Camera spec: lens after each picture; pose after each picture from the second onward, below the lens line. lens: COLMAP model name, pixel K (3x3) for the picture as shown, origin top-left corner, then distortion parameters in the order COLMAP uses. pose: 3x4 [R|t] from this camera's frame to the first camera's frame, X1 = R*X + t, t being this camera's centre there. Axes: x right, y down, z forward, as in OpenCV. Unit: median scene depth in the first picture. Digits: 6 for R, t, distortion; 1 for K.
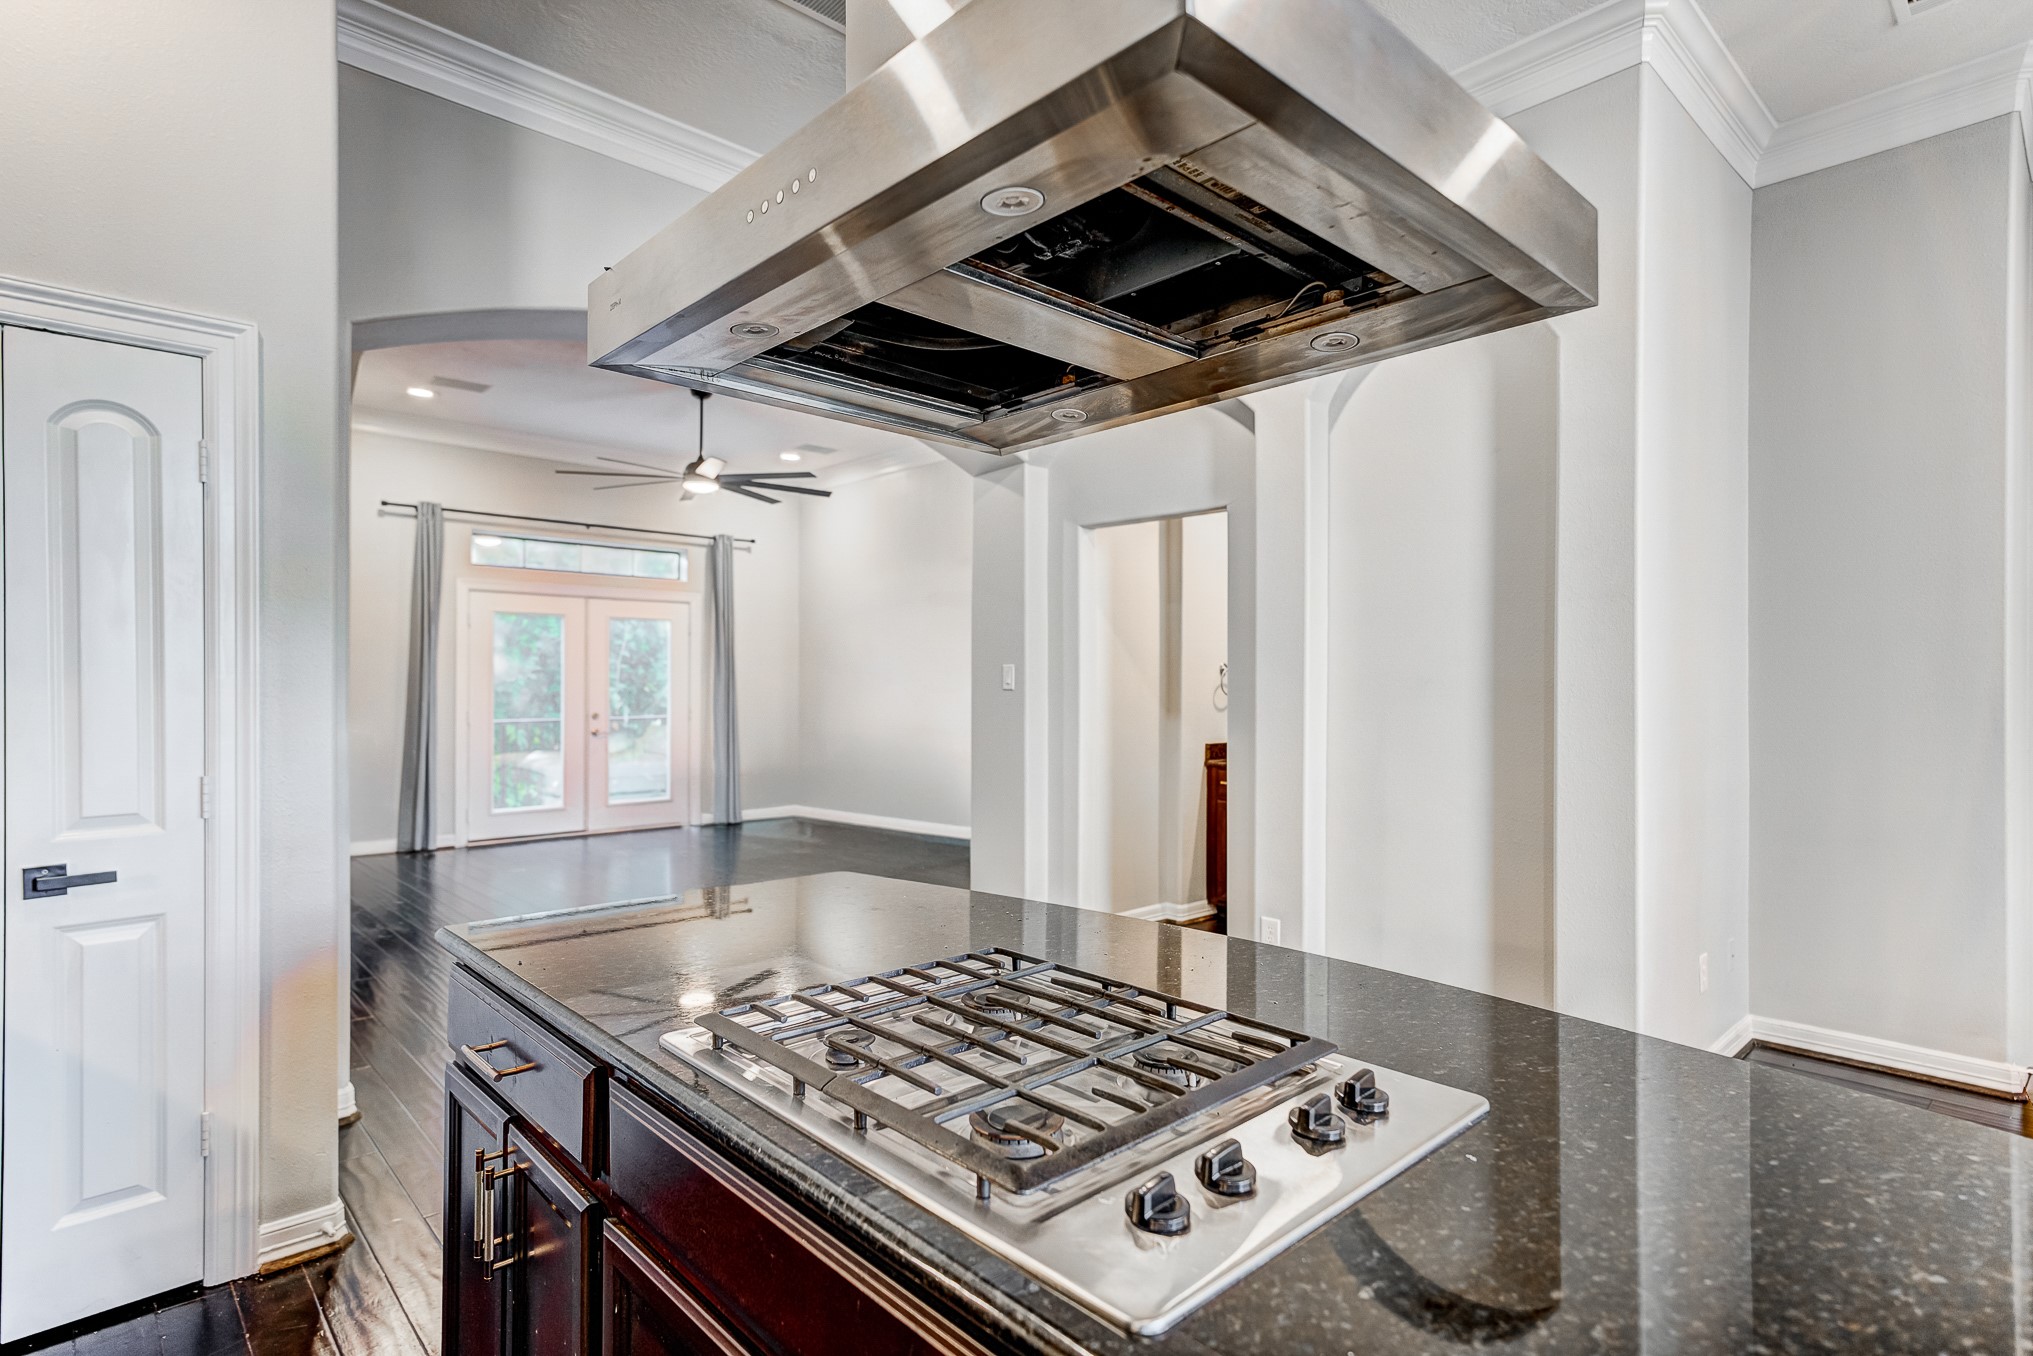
lens RADIAL K [[1016.5, 0, 1022.3], [0, 1016.5, 677.9], [0, 0, 1]] dist [0.003439, -0.000072]
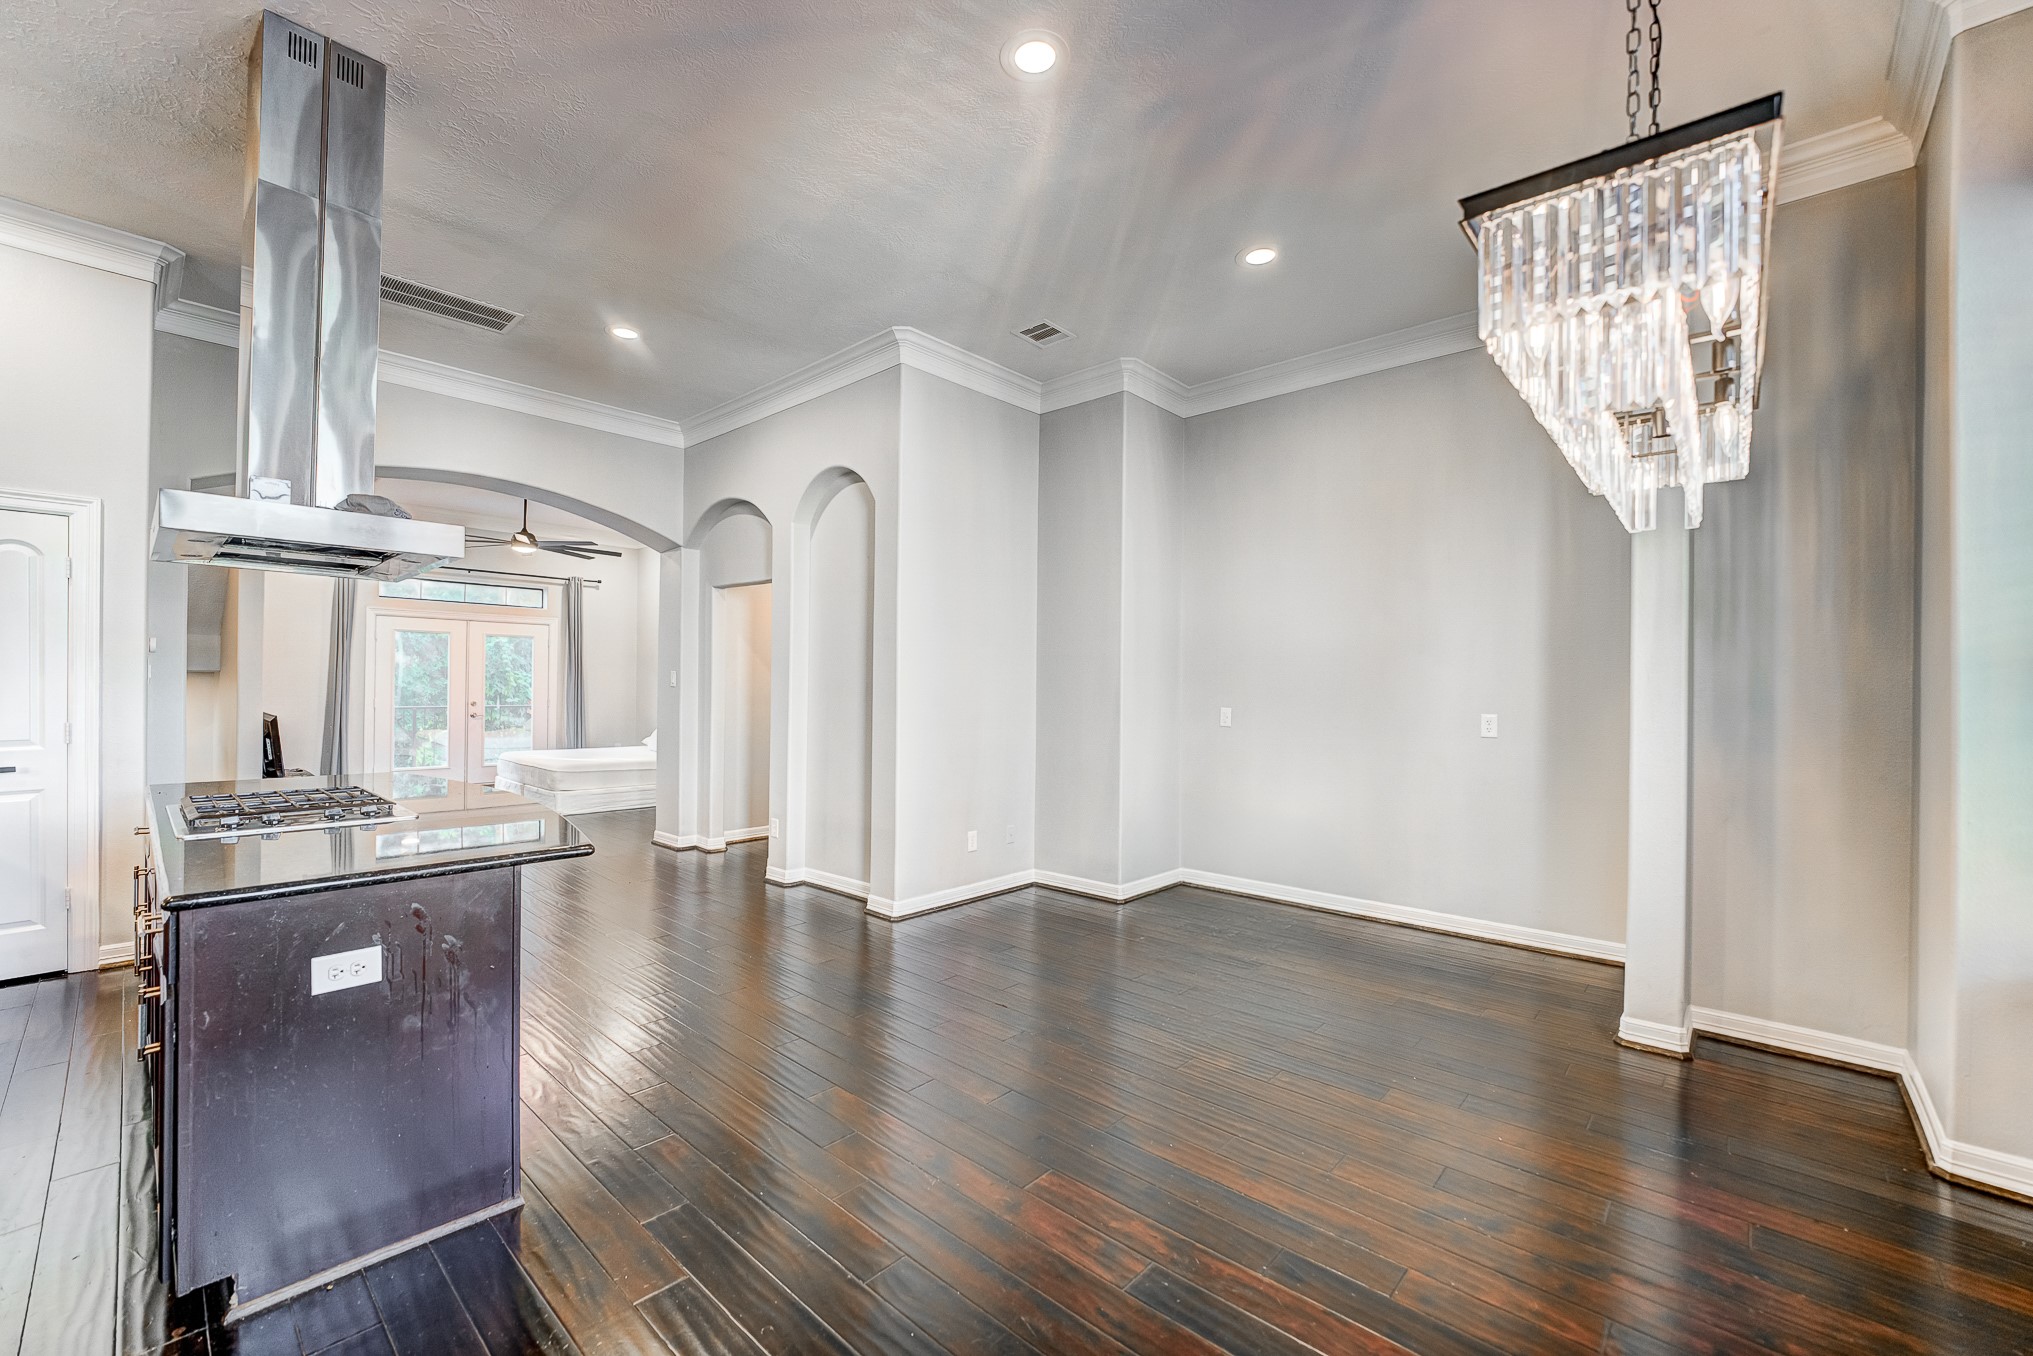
lens RADIAL K [[817.7, 0, 1024.2], [0, 817.7, 684.4], [0, 0, 1]] dist [-0.017379, 0.002747]
pose [[0.996498, 0.009390, 0.083090, 0.268115], [-0.009690, 0.999948, 0.003213, -0.000835], [-0.083056, -0.004007, 0.996537, -0.209212]]
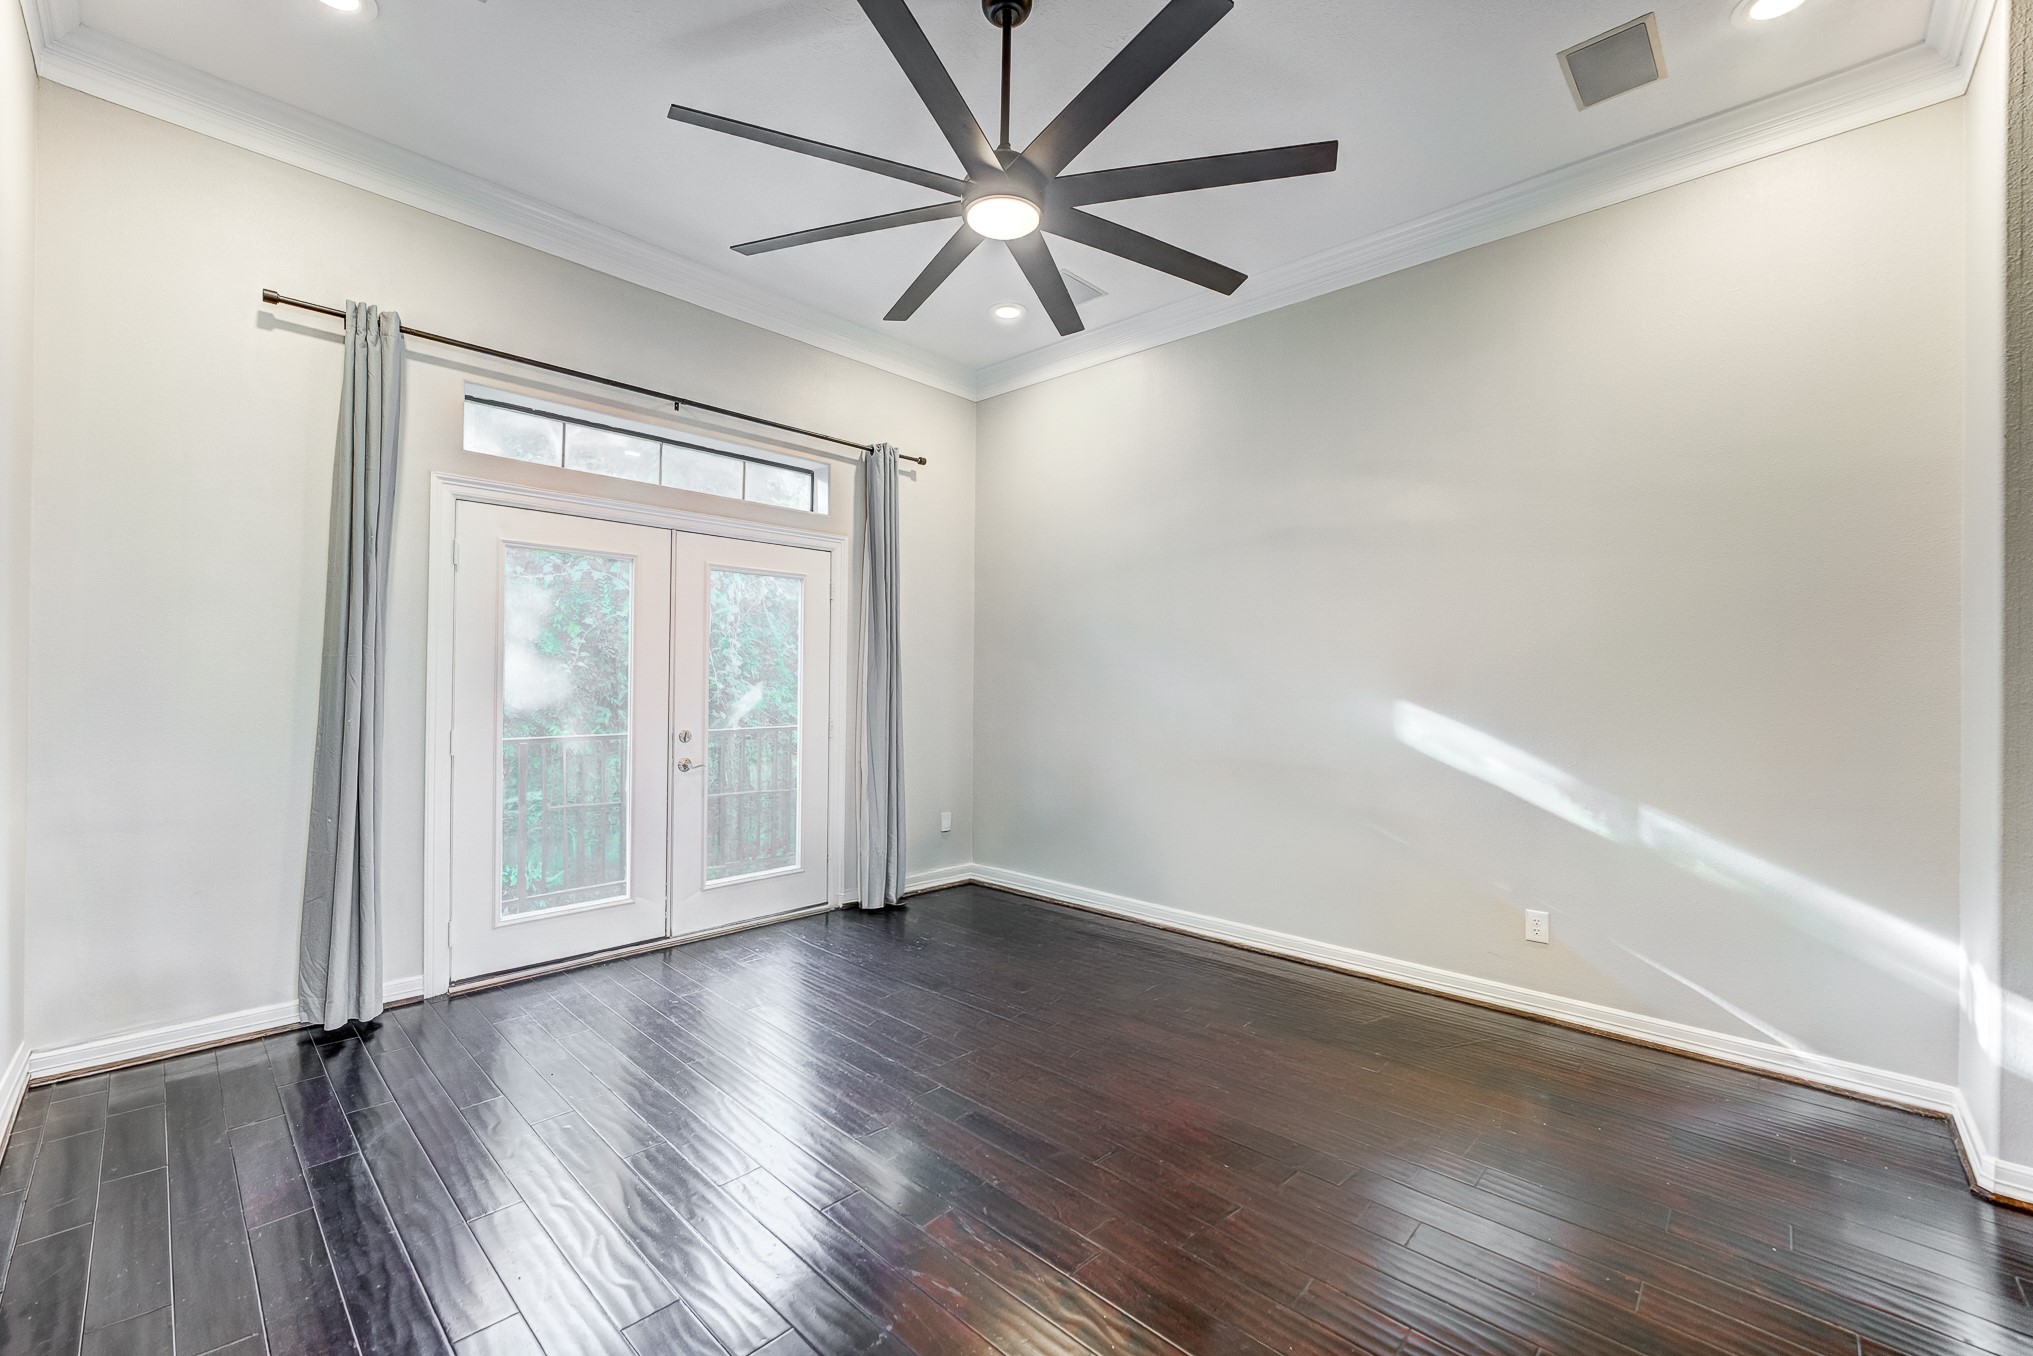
lens RADIAL K [[817.7, 0, 1005.9], [0, 817.7, 686.1], [0, 0, 1]] dist [-0.017379, 0.002747]
pose [[0.997681, 0.006314, 0.067772, -0.284497], [-0.006299, 0.999980, -0.000433, 0.008715], [-0.067773, 0.000005, 0.997701, 0.555735]]
